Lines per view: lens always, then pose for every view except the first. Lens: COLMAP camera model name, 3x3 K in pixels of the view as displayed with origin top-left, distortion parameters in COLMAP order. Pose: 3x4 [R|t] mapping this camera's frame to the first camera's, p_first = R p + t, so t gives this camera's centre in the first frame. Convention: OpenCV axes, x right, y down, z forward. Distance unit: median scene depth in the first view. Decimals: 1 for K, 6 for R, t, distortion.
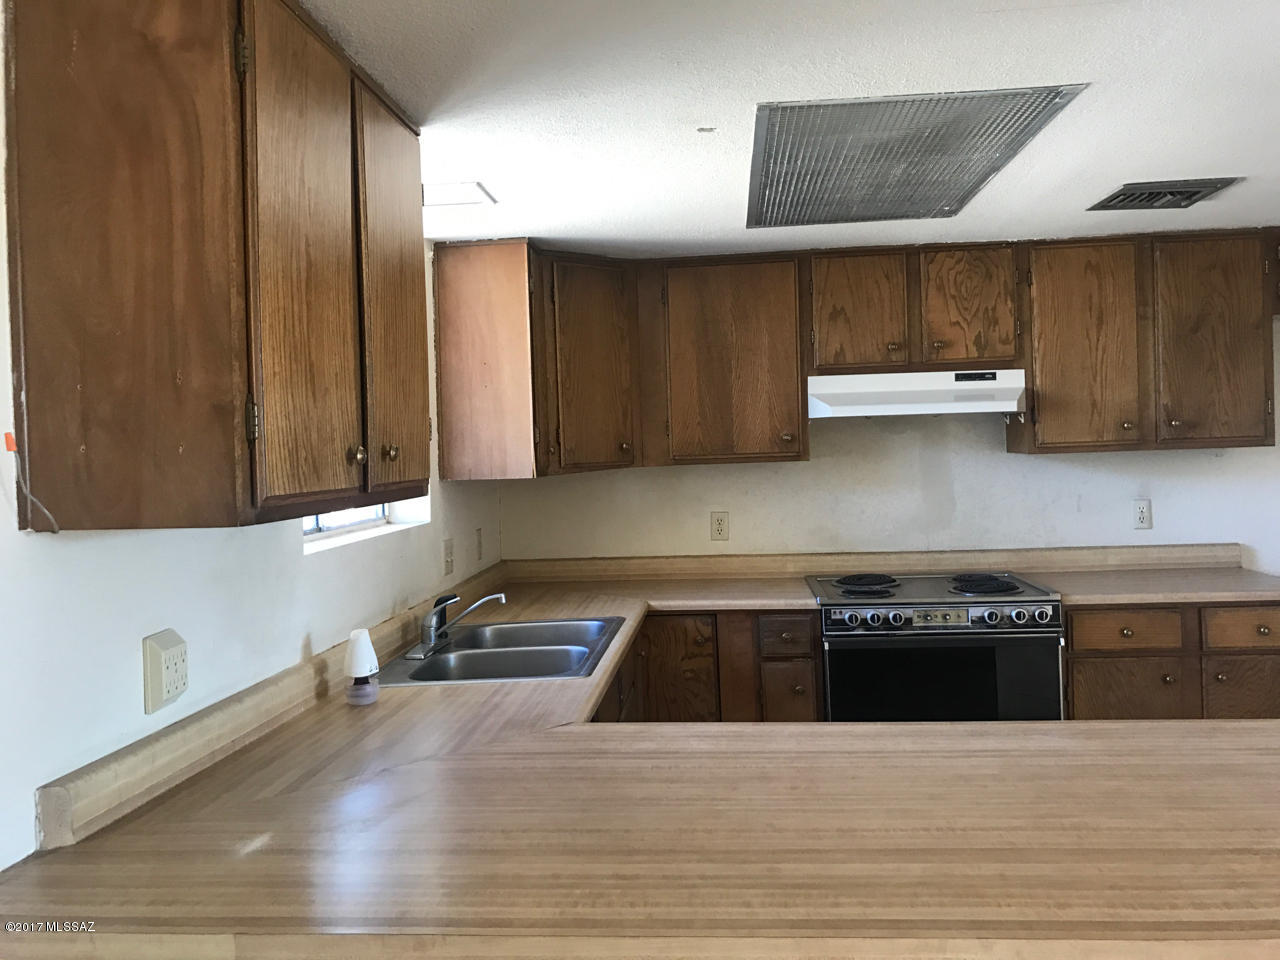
lens RADIAL K [[1068.7, 0, 640.0], [0, 1068.7, 480.0], [0, 0, 1]] dist [0.005857, -0.006873]
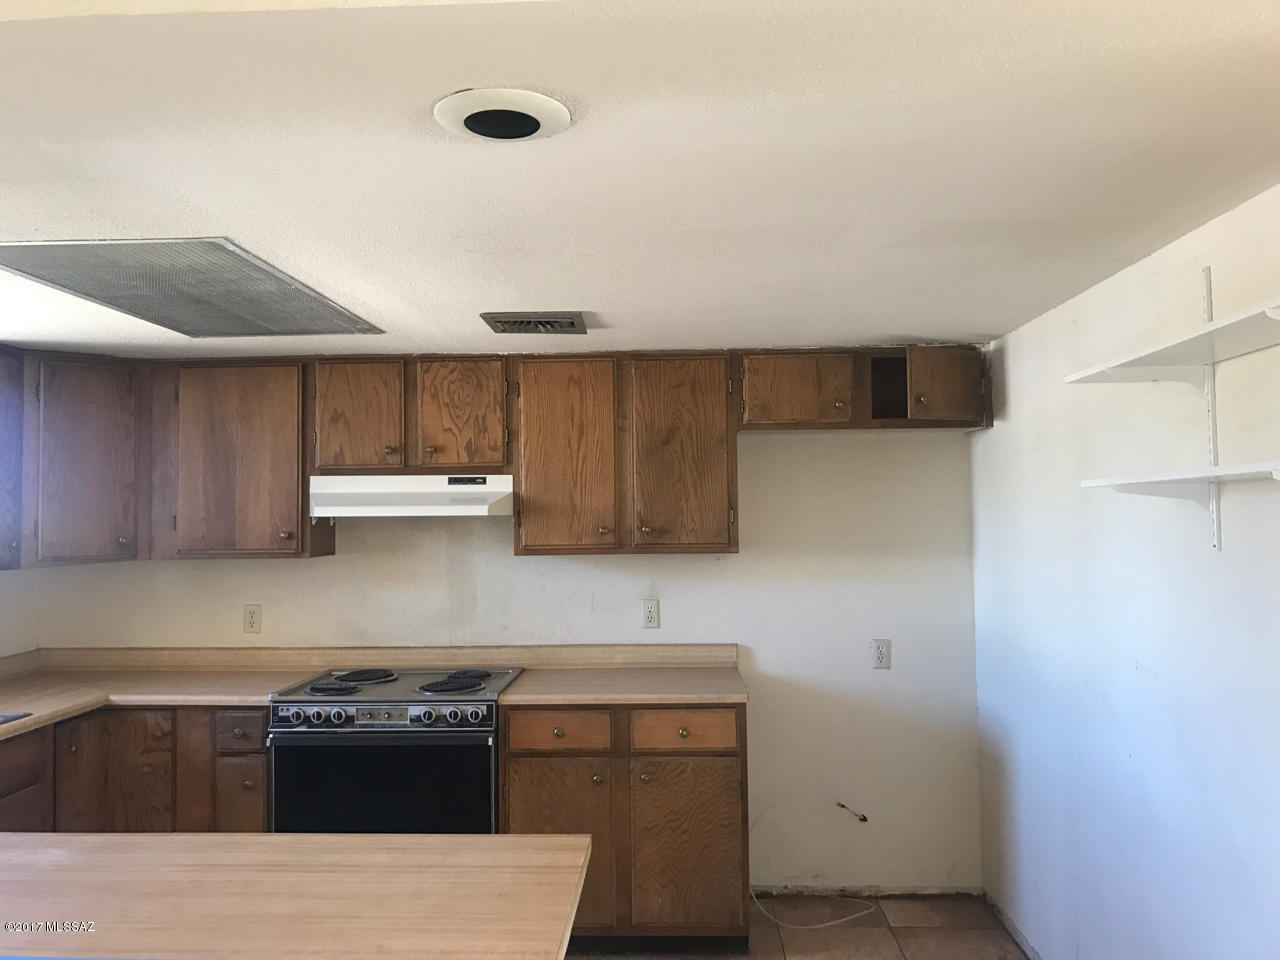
lens RADIAL K [[1039.2, 0, 640.0], [0, 1039.2, 480.0], [0, 0, 1]] dist [0.143646, -0.325482]
pose [[0.998907, 0.024870, 0.039569, 0.454285], [-0.022059, 0.997306, -0.069951, -0.030003], [-0.041202, 0.069002, 0.996765, -0.030611]]
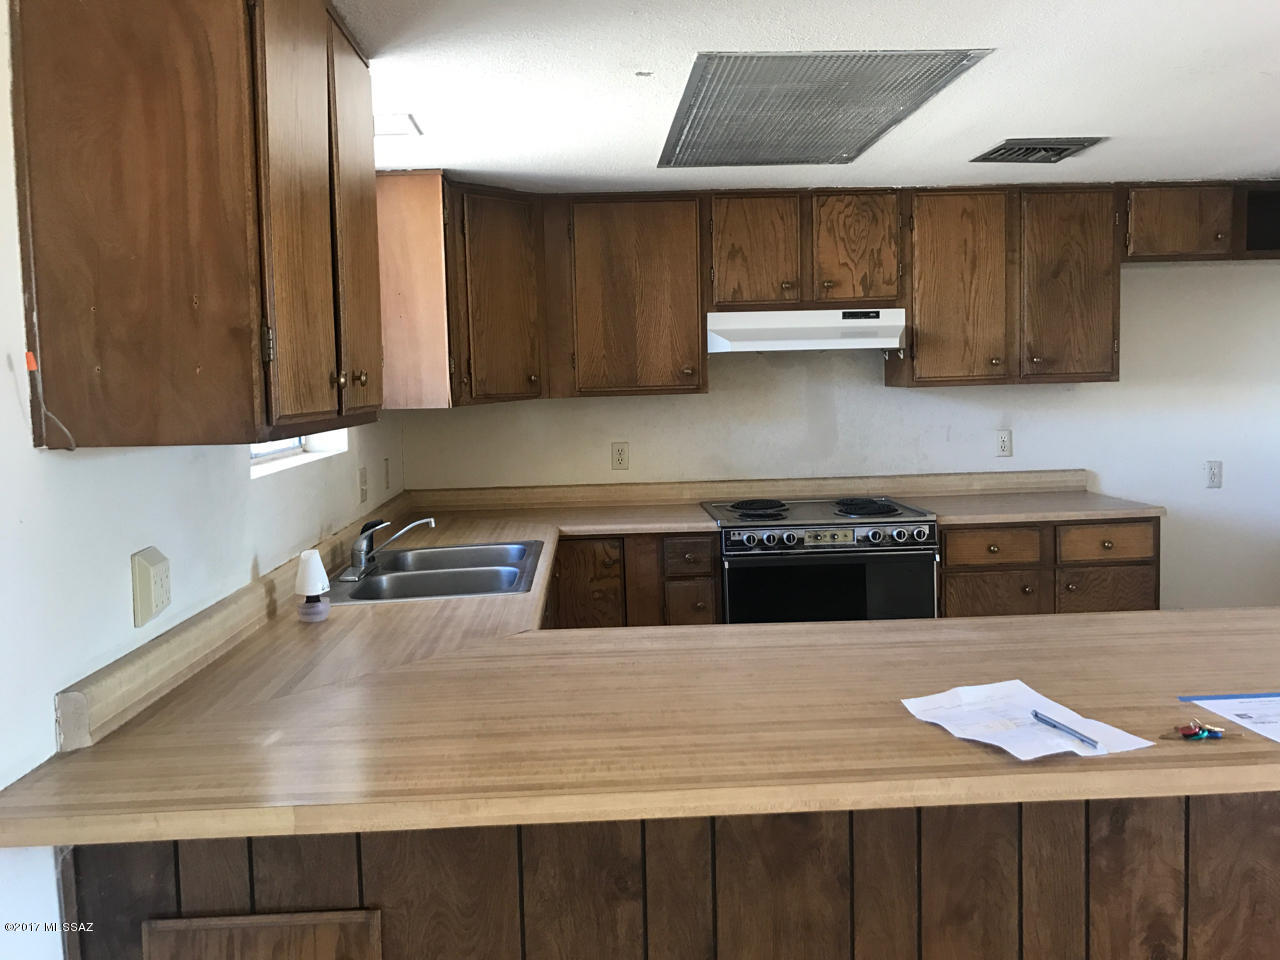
lens RADIAL K [[1059.3, 0, 640.0], [0, 1059.3, 480.0], [0, 0, 1]] dist [0.048251, -0.120449]
pose [[0.991028, -0.005322, 0.133549, -0.051021], [-0.002723, 0.998195, 0.059991, 0.005551], [-0.133627, -0.059817, 0.989225, -0.036717]]
